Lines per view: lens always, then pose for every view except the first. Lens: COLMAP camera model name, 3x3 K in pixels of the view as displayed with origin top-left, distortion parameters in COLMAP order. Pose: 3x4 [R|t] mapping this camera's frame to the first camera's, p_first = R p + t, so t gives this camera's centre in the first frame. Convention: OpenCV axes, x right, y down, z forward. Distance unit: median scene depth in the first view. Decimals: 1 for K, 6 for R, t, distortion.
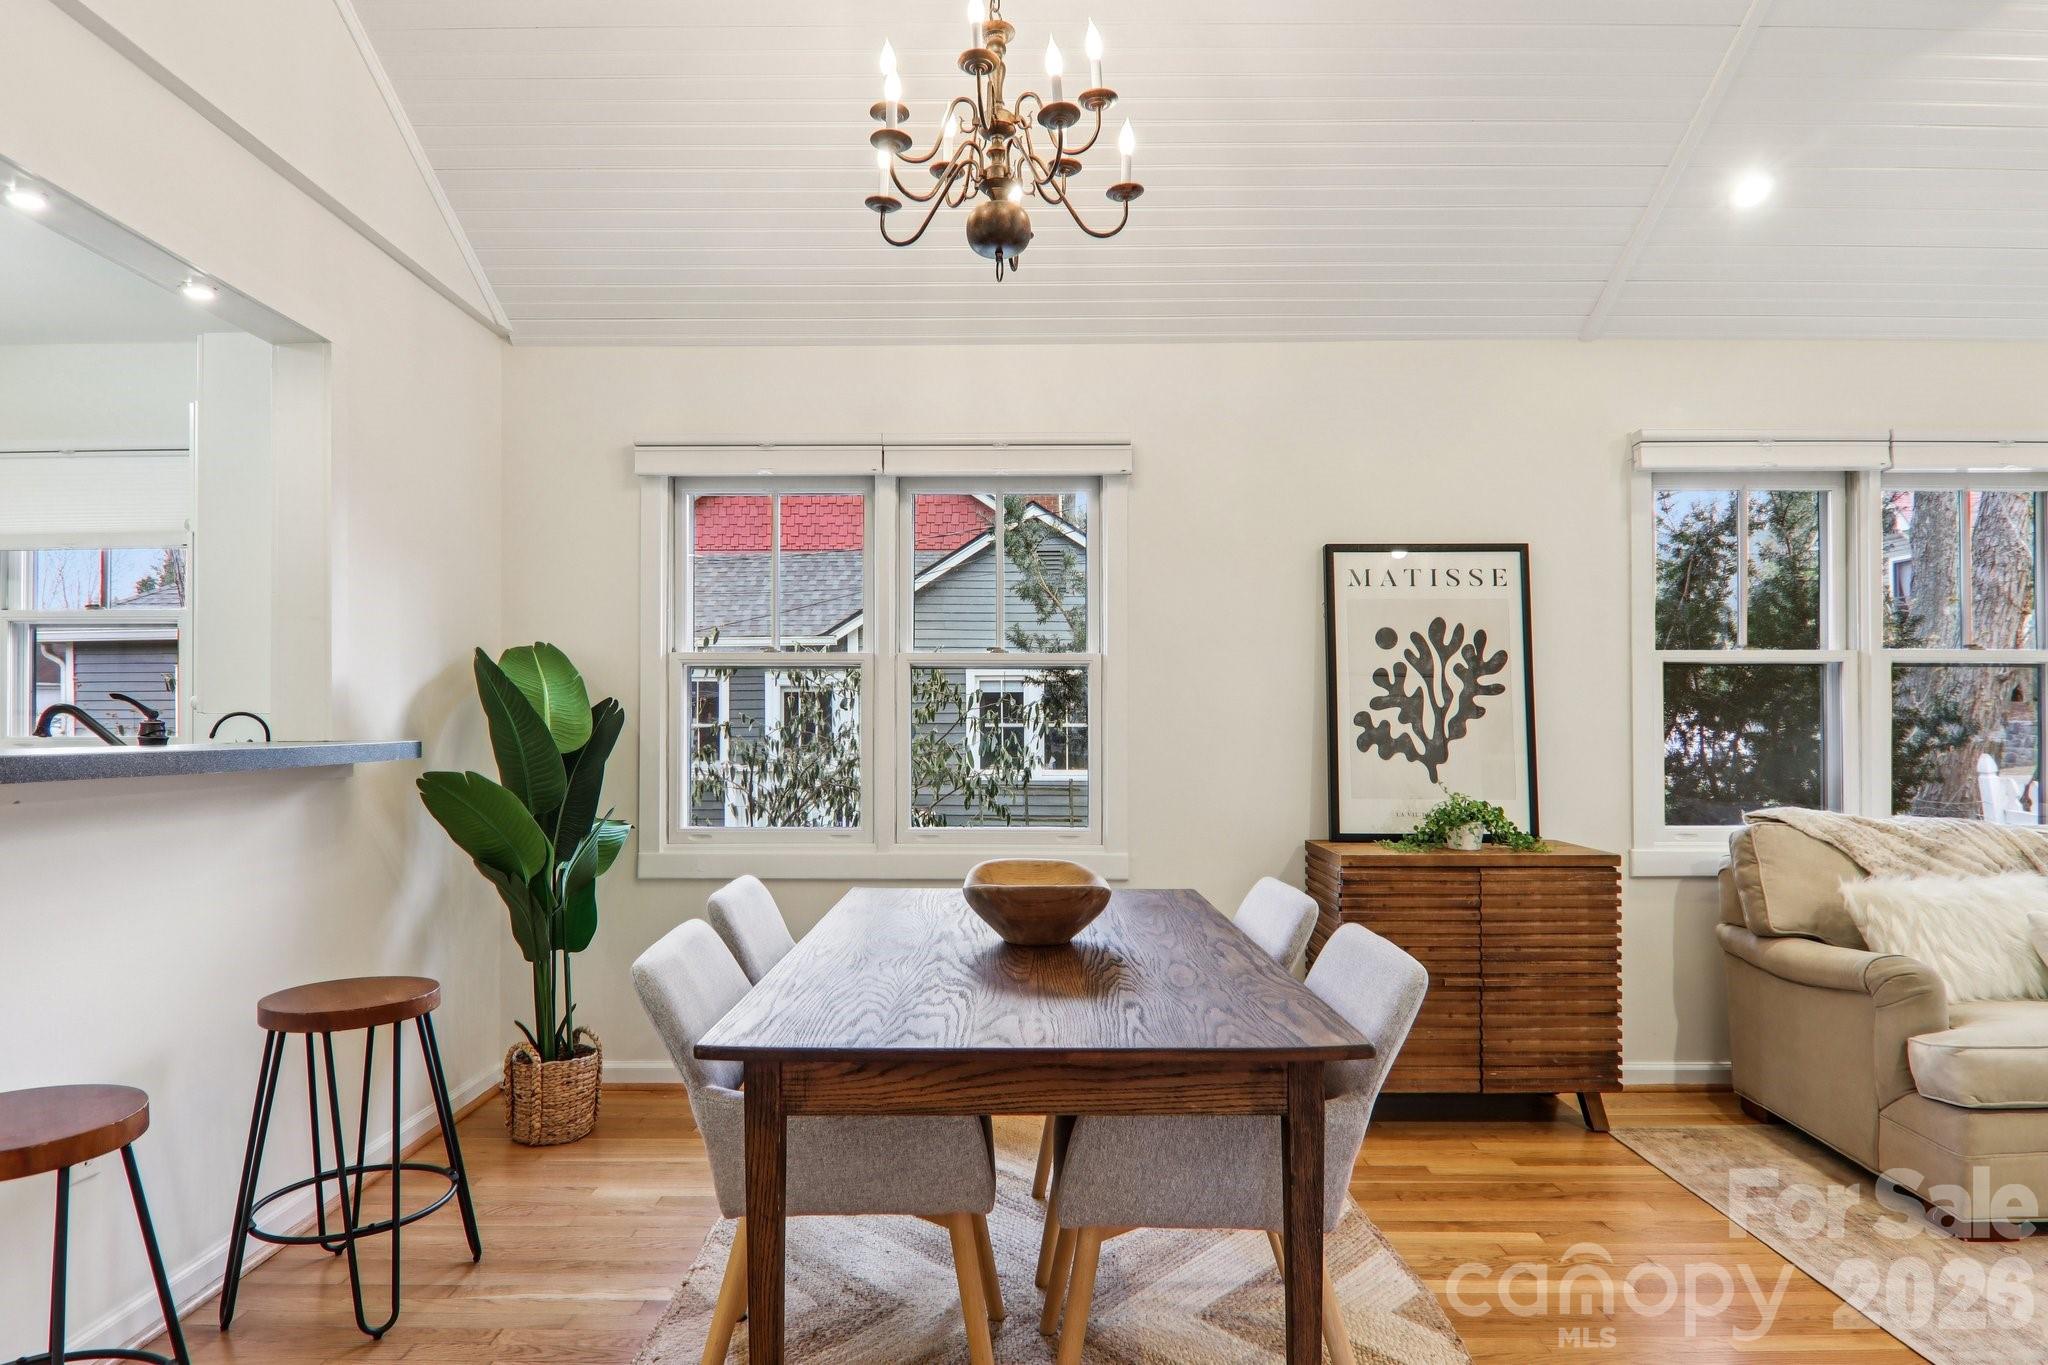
lens RADIAL K [[1139.5, 0, 1013.1], [0, 1139.5, 717.9], [0, 0, 1]] dist [0.005334, -0.021384]
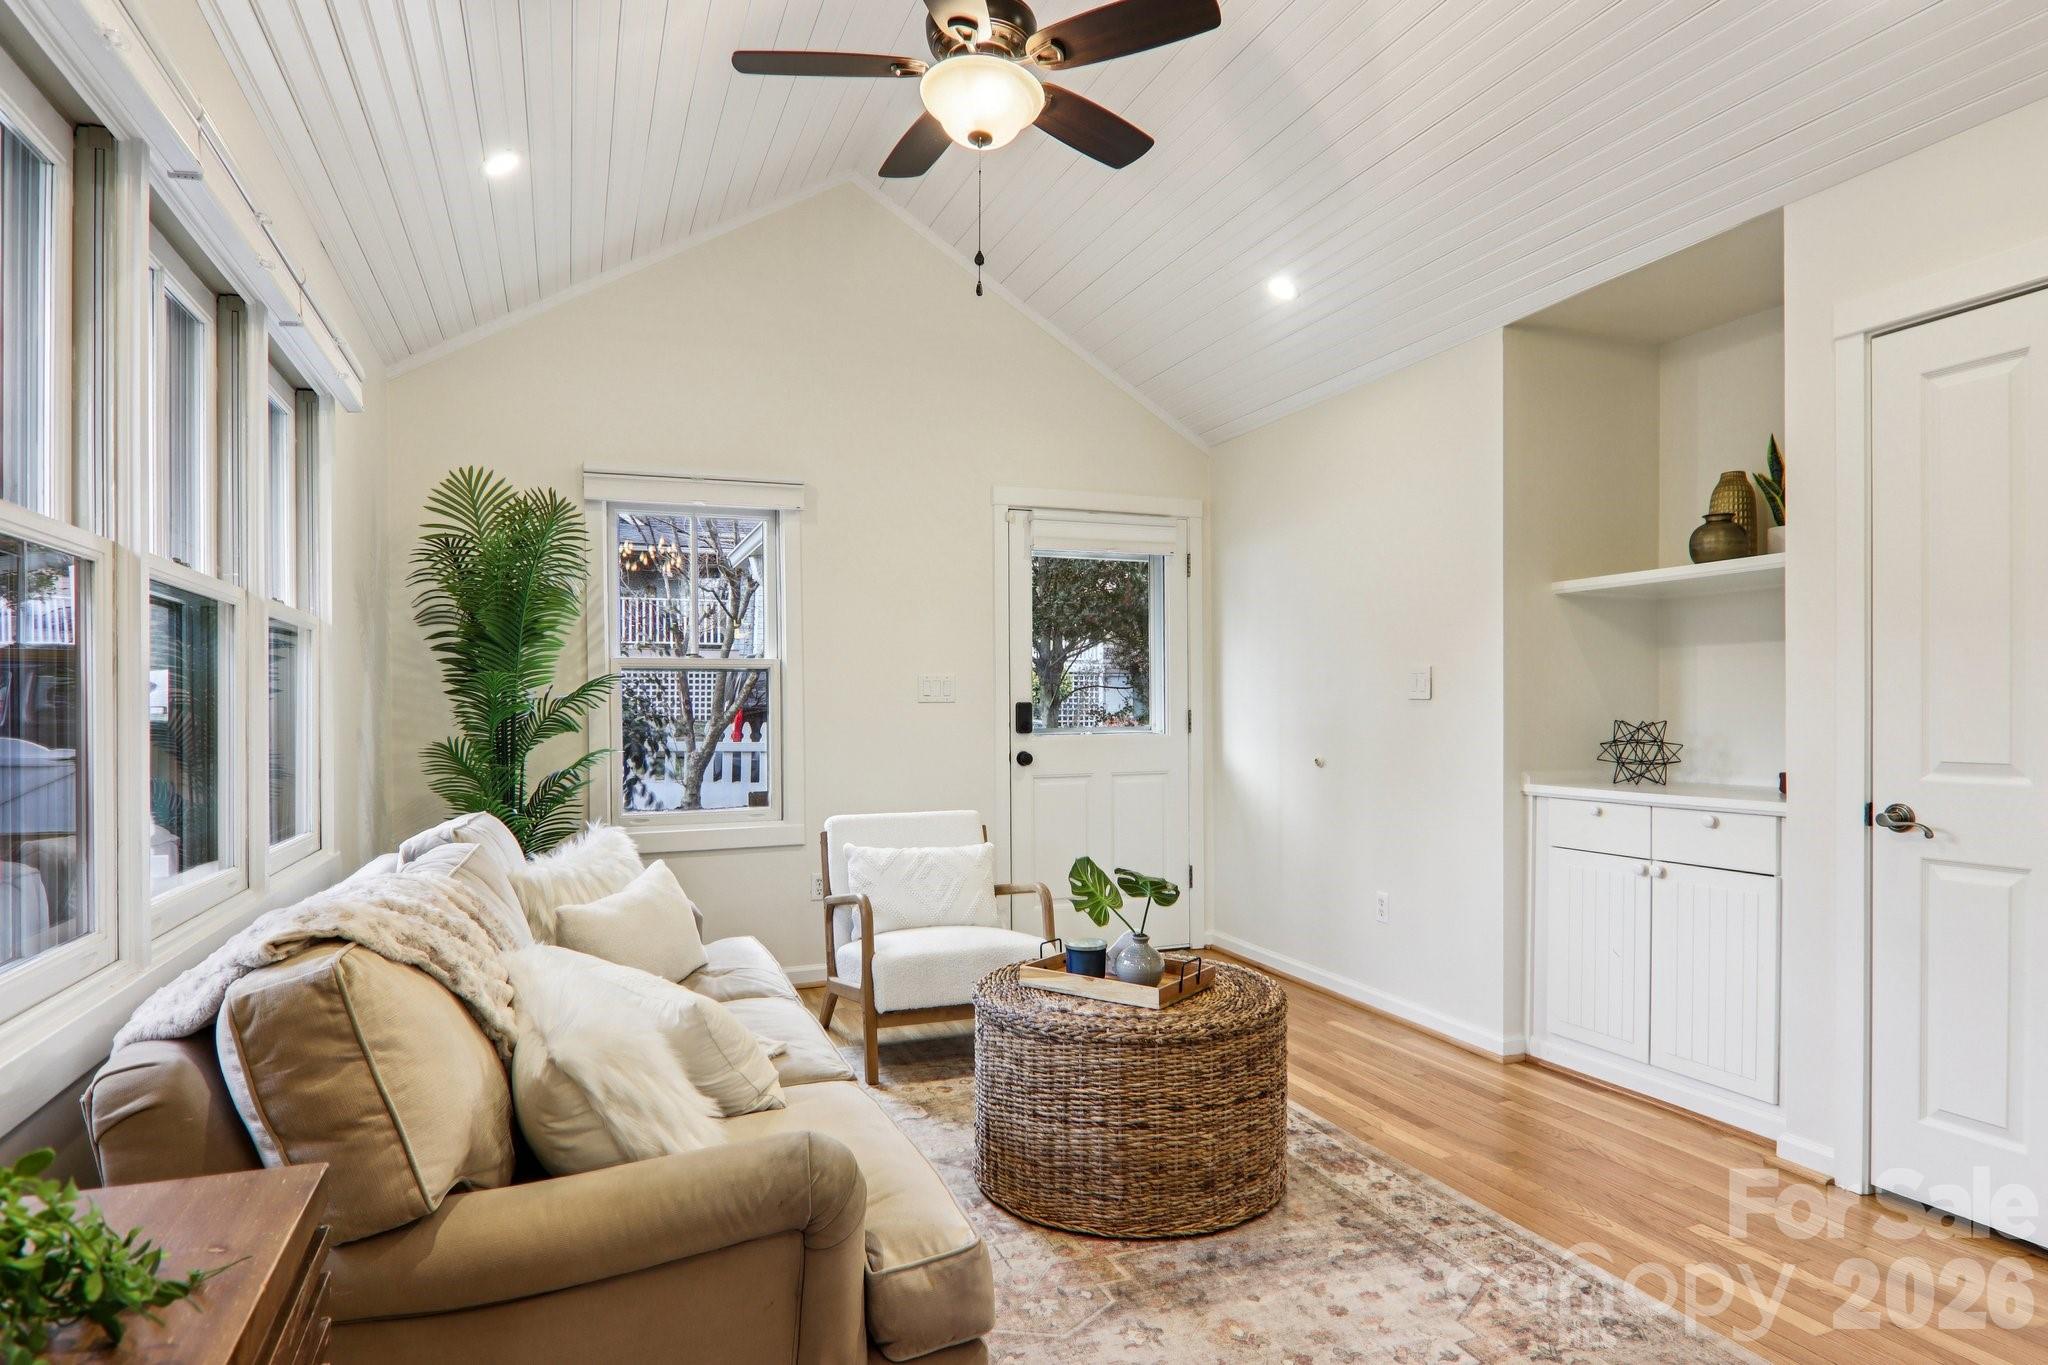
lens RADIAL K [[1139.5, 0, 1013.1], [0, 1139.5, 717.9], [0, 0, 1]] dist [0.005334, -0.021384]
pose [[-0.380001, -0.005874, 0.924967, 0.192244], [-0.007892, 0.999964, 0.003108, 0.008199], [-0.924952, -0.006119, -0.380034, 0.863105]]
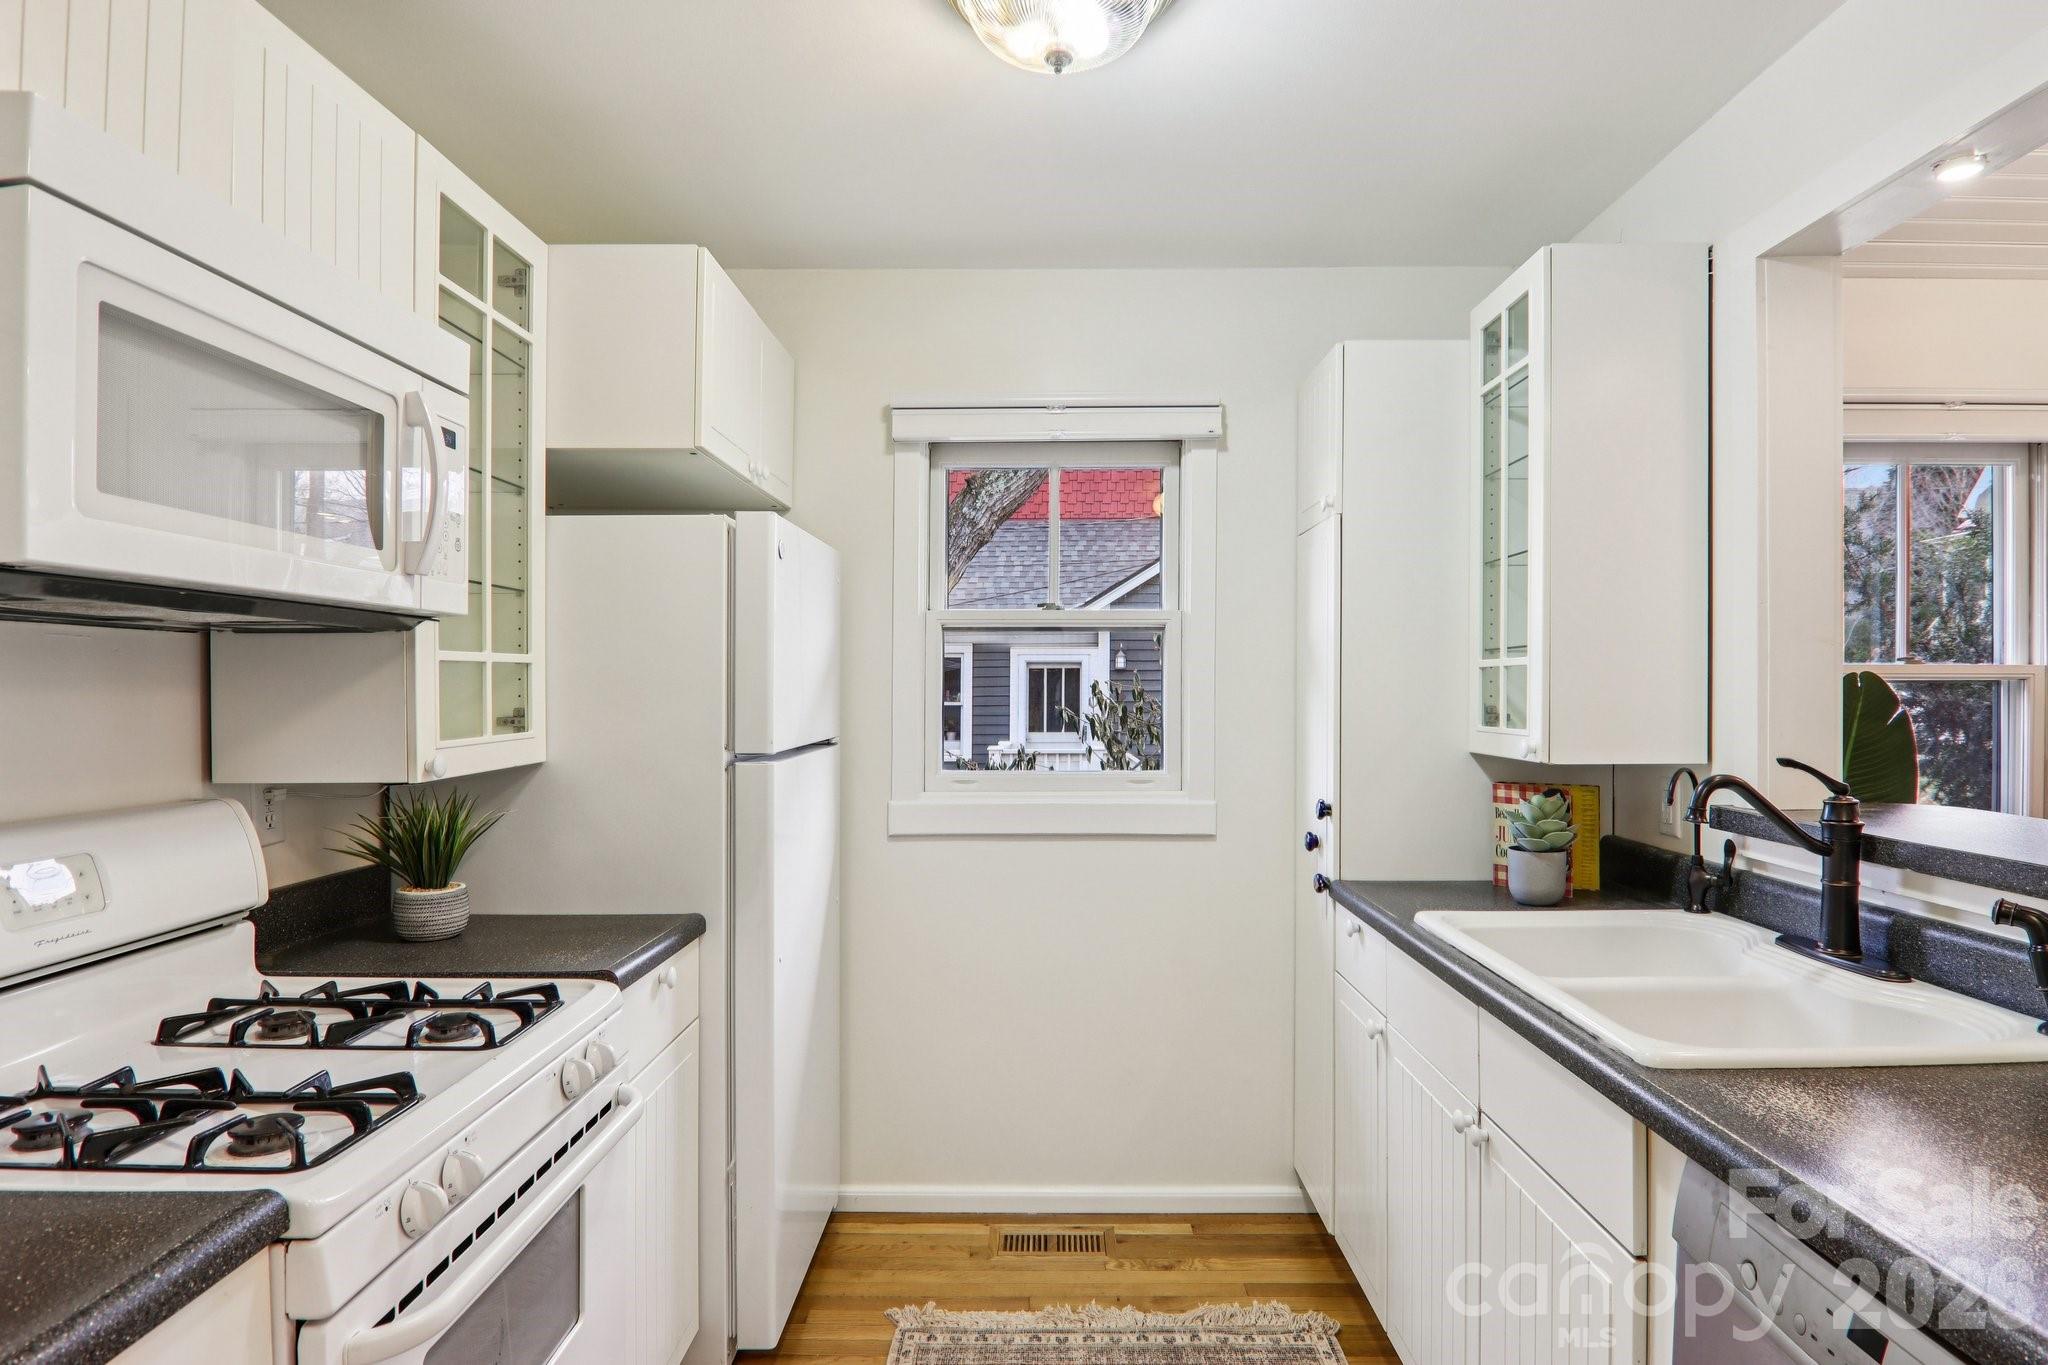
lens RADIAL K [[1143.5, 0, 1026.4], [0, 1143.5, 709.0], [0, 0, 1]] dist [0.008774, -0.019983]
pose [[0.999979, 0.000179, 0.006404, -0.864728], [-0.000322, 0.999750, 0.022338, -0.046158], [-0.006398, -0.022340, 0.999730, 0.217072]]
